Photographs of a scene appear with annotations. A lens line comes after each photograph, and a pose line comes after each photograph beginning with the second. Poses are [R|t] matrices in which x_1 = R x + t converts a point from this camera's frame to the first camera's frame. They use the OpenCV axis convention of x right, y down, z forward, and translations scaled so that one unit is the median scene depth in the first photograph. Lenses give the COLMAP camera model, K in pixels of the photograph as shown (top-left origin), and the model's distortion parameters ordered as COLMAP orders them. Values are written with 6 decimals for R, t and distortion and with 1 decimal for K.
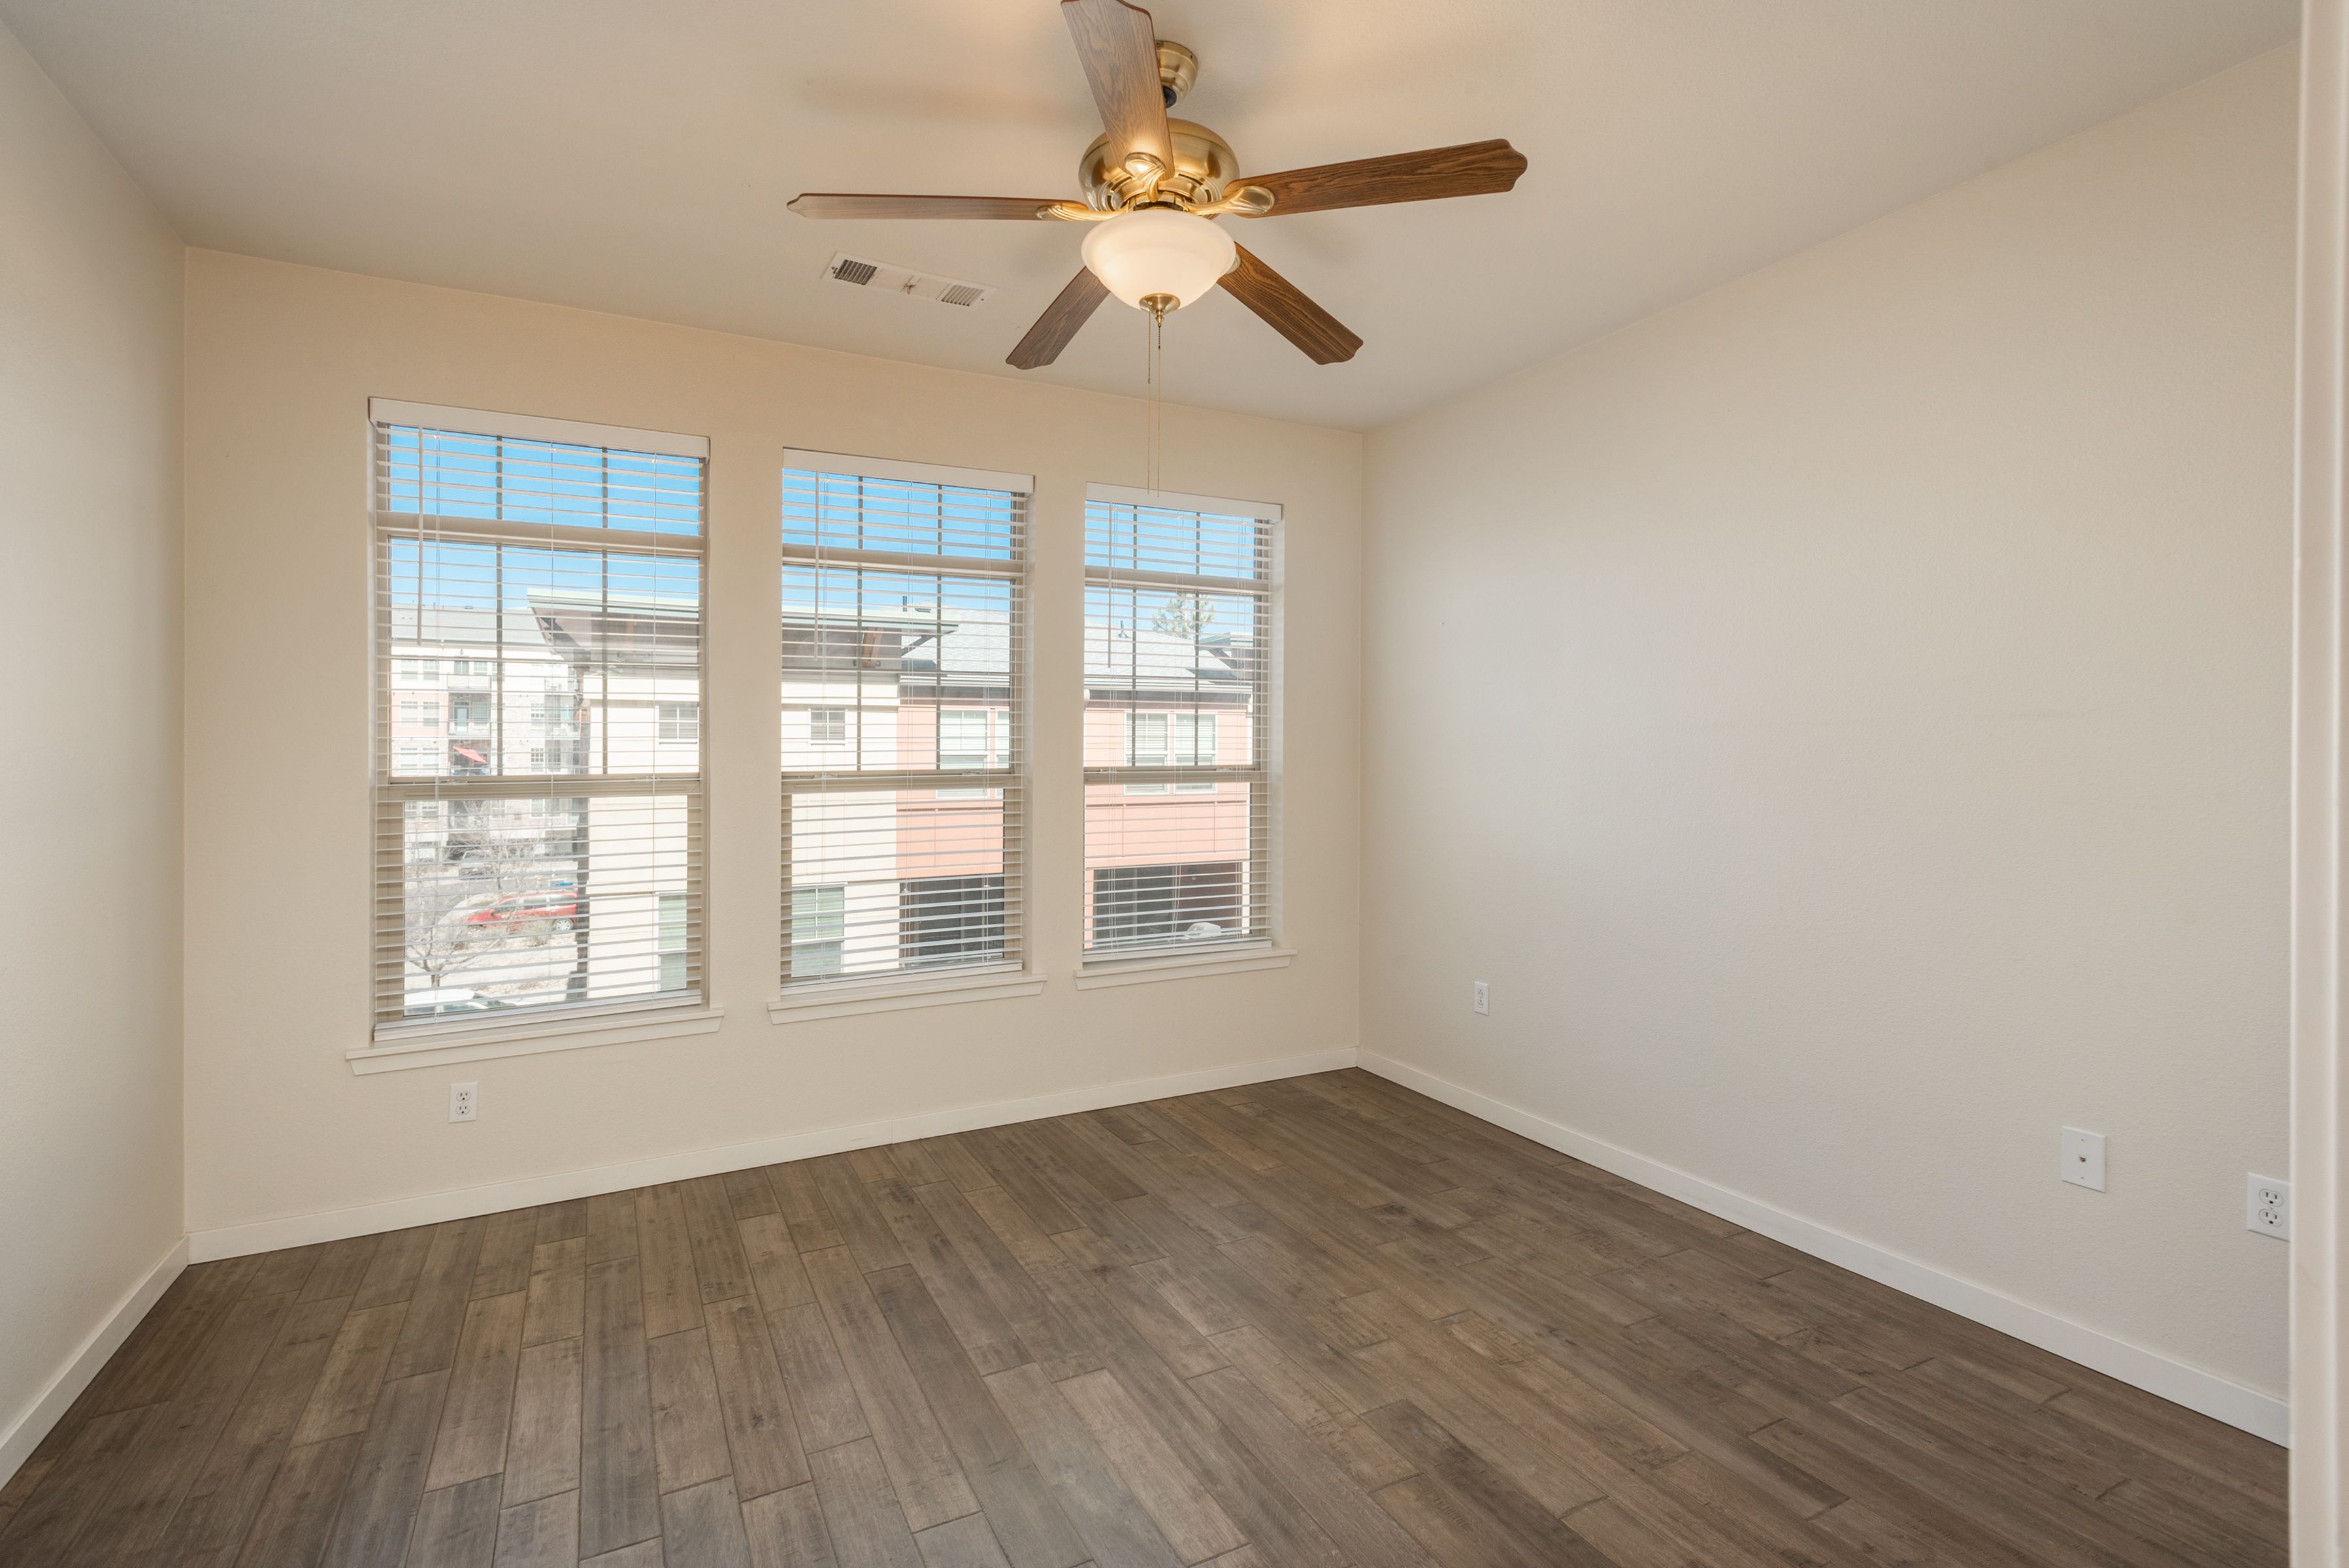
lens RADIAL K [[1116.1, 0, 1162.9], [0, 1116.1, 765.6], [0, 0, 1]] dist [0.014098, -0.004443]
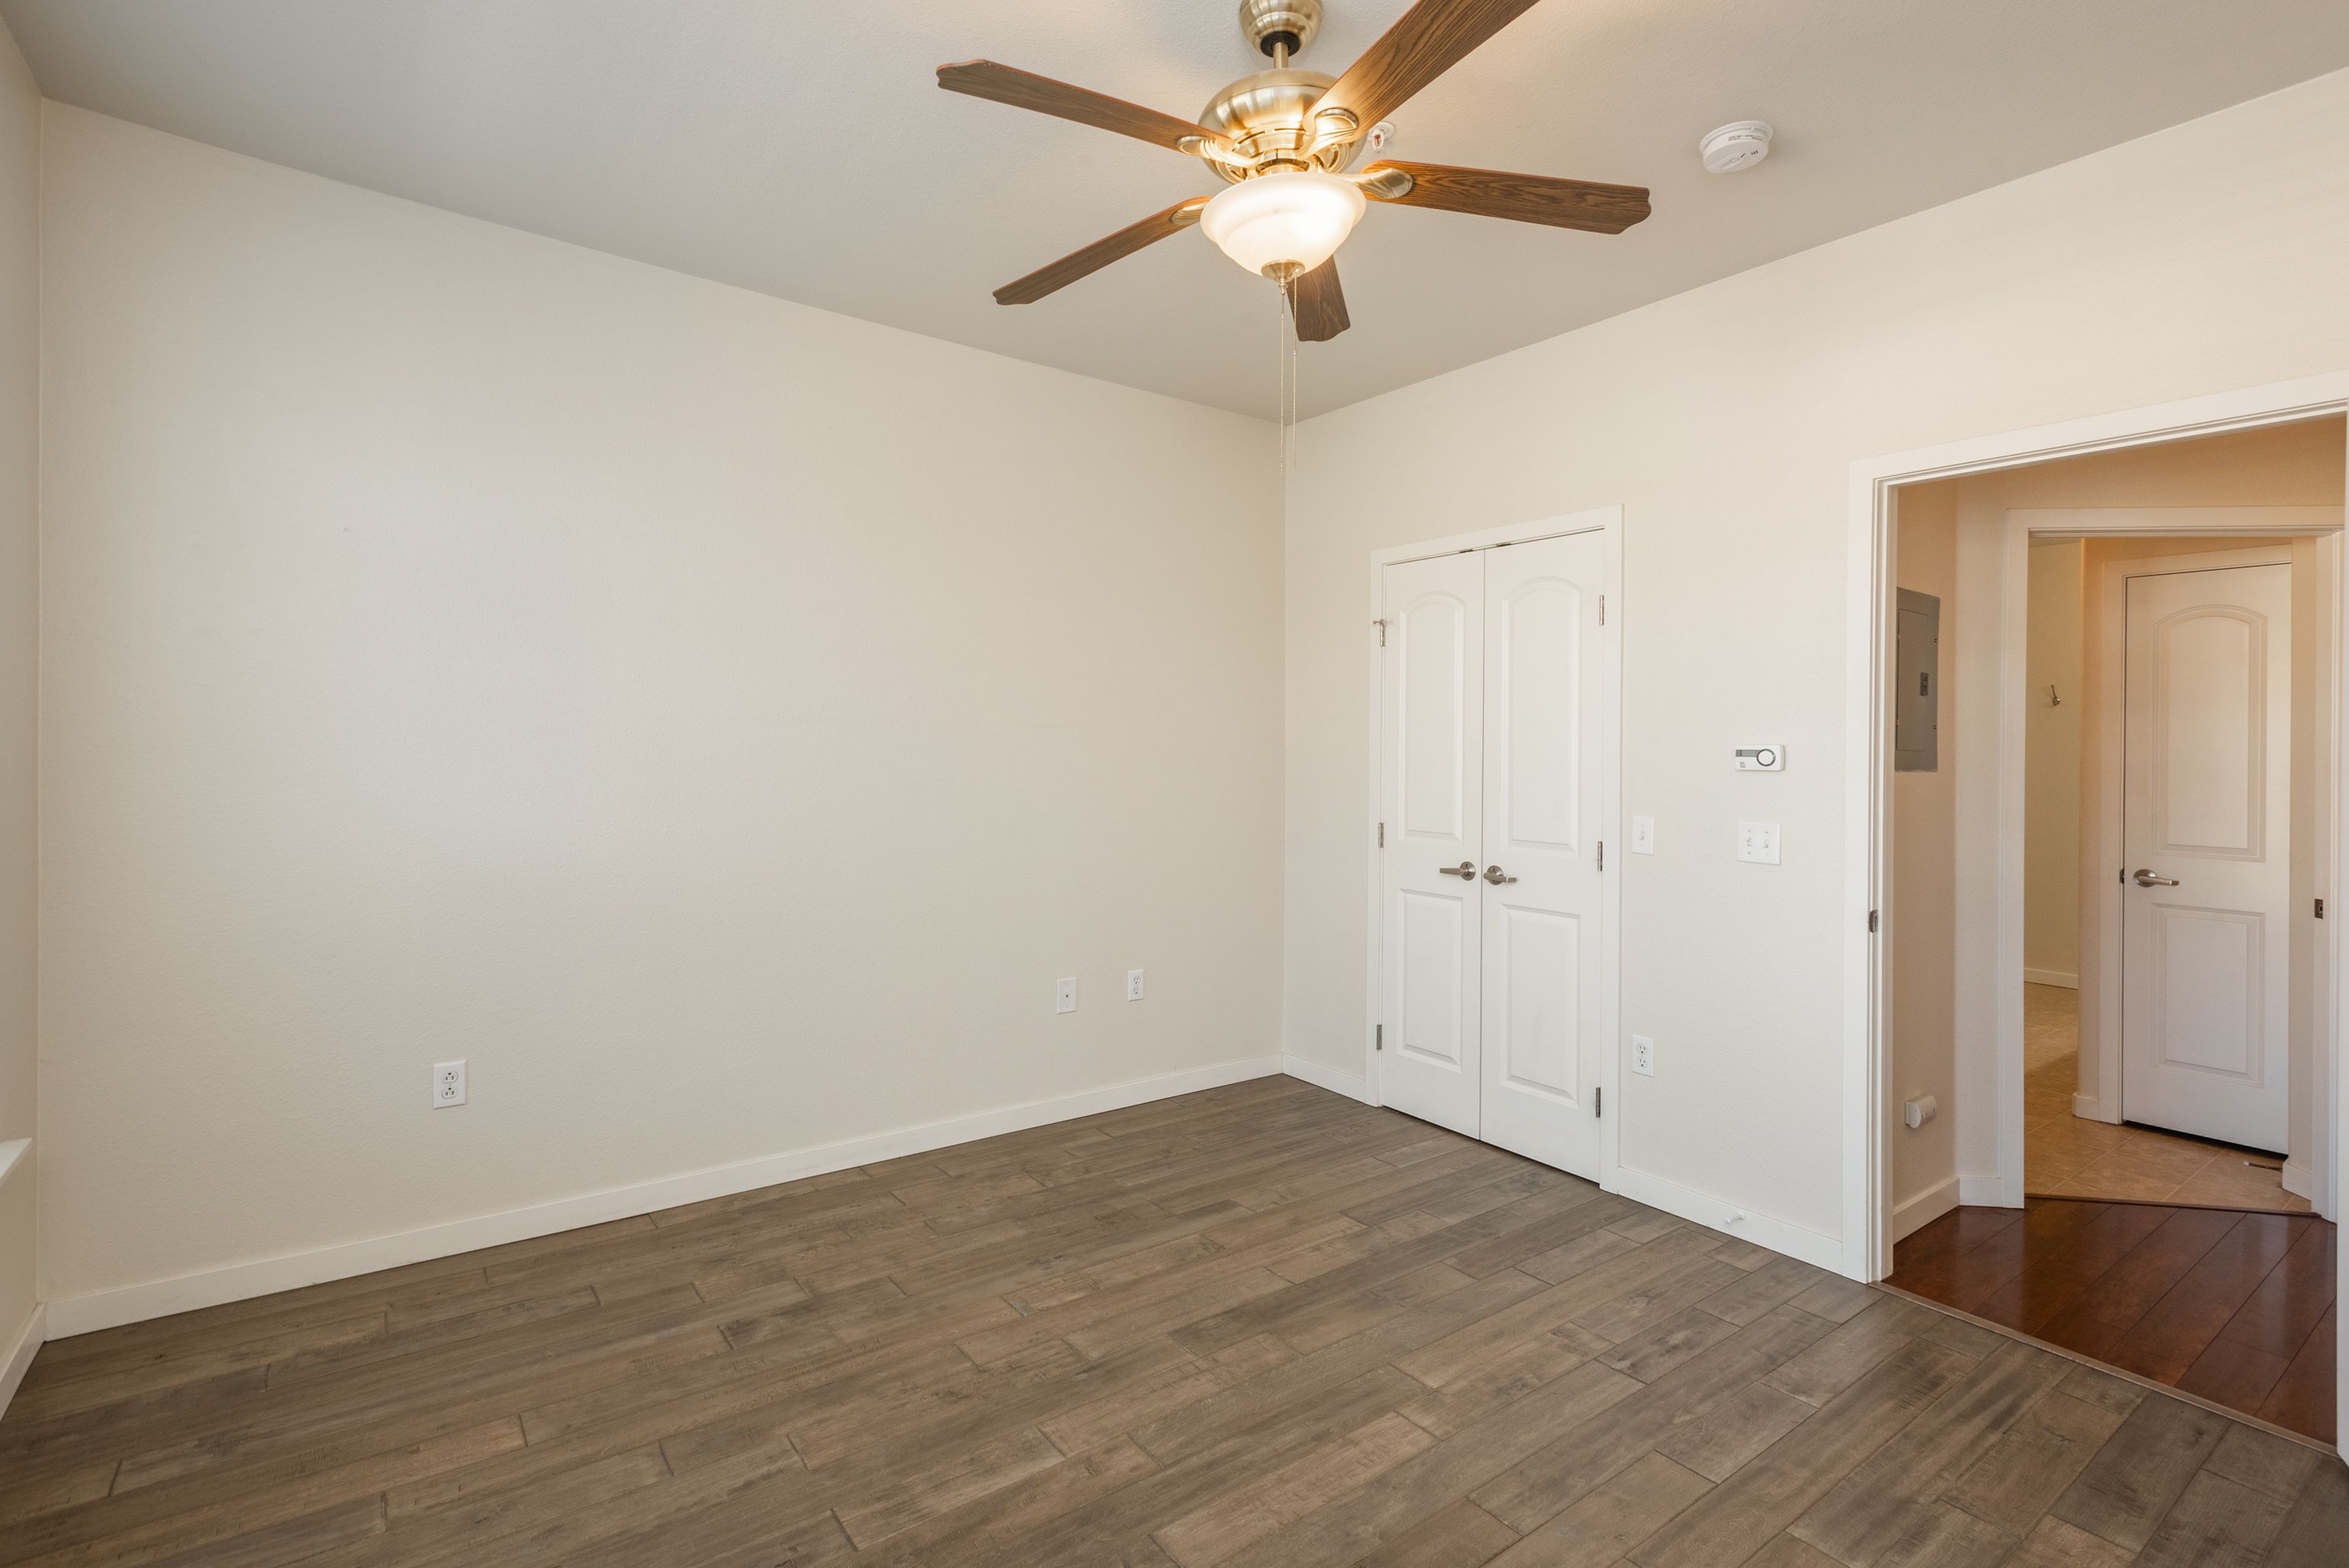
lens RADIAL K [[1116.1, 0, 1183.5], [0, 1116.1, 762.8], [0, 0, 1]] dist [0.014098, -0.004443]
pose [[-0.183357, -0.006850, 0.983023, -0.743864], [-0.007274, 0.999958, 0.005612, -0.003500], [-0.983019, -0.006121, -0.183399, 1.019651]]
